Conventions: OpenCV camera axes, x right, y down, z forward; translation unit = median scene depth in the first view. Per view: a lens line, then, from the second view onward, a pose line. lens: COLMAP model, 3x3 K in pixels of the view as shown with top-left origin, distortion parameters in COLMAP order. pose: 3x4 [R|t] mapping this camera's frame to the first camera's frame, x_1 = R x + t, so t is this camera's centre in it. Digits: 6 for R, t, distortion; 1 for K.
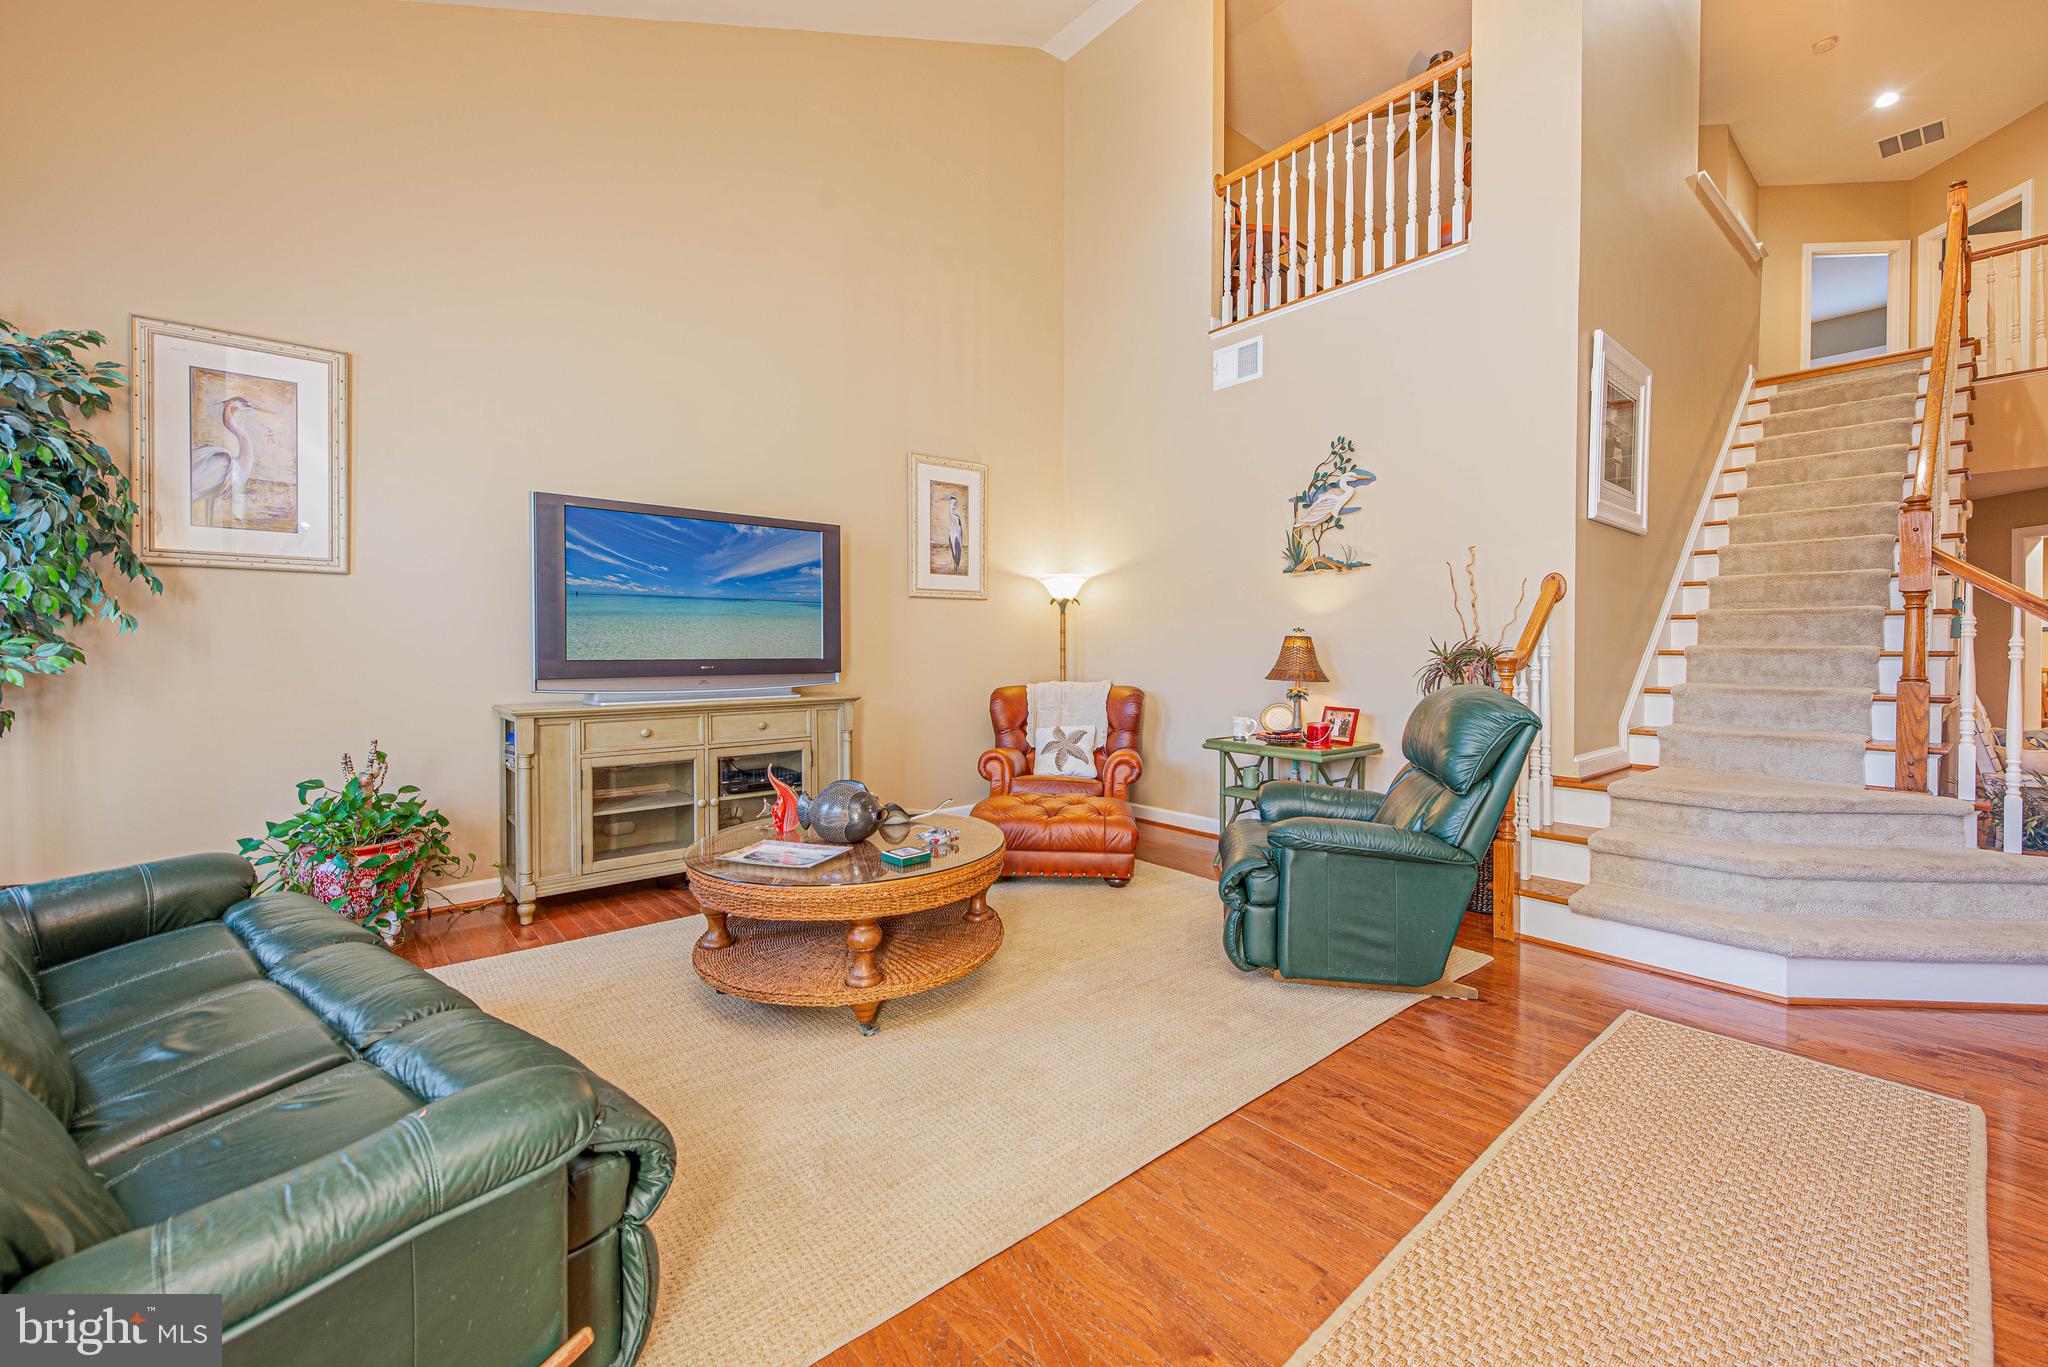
lens RADIAL K [[831.3, 0, 1026.9], [0, 831.3, 641.7], [0, 0, 1]] dist [0.010783, -0.000046]
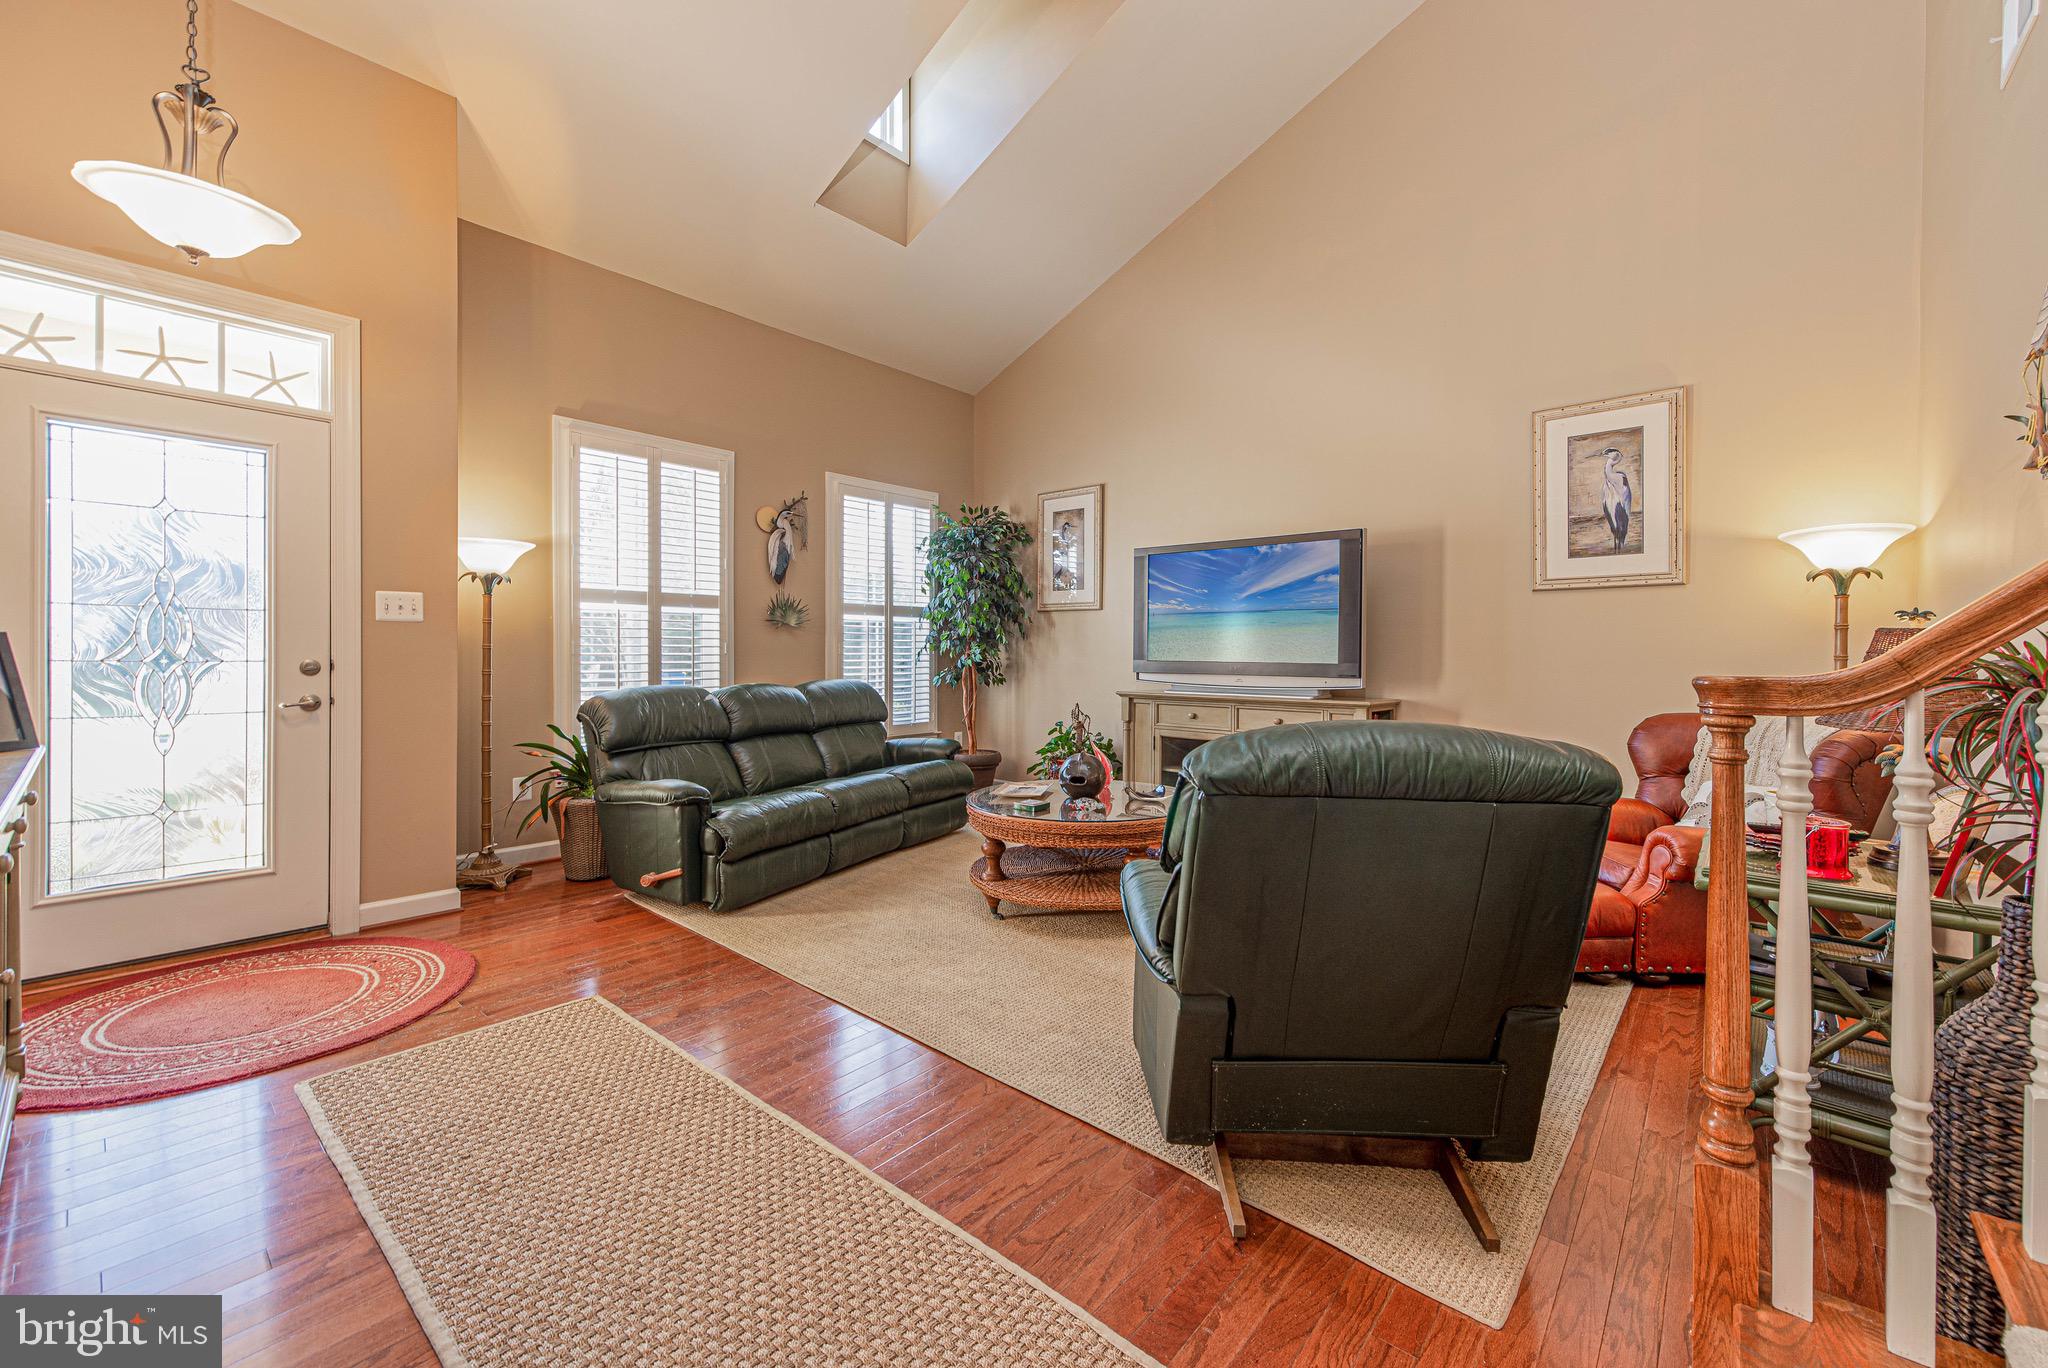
lens RADIAL K [[809.4, 0, 1026.8], [0, 809.4, 656.8], [0, 0, 1]] dist [-0.014625, -0.000035]
pose [[0.142401, 0.000692, -0.989809, 0.710849], [-0.002099, 0.999998, 0.000397, 0.013515], [0.989807, 0.002021, 0.142402, 0.509783]]
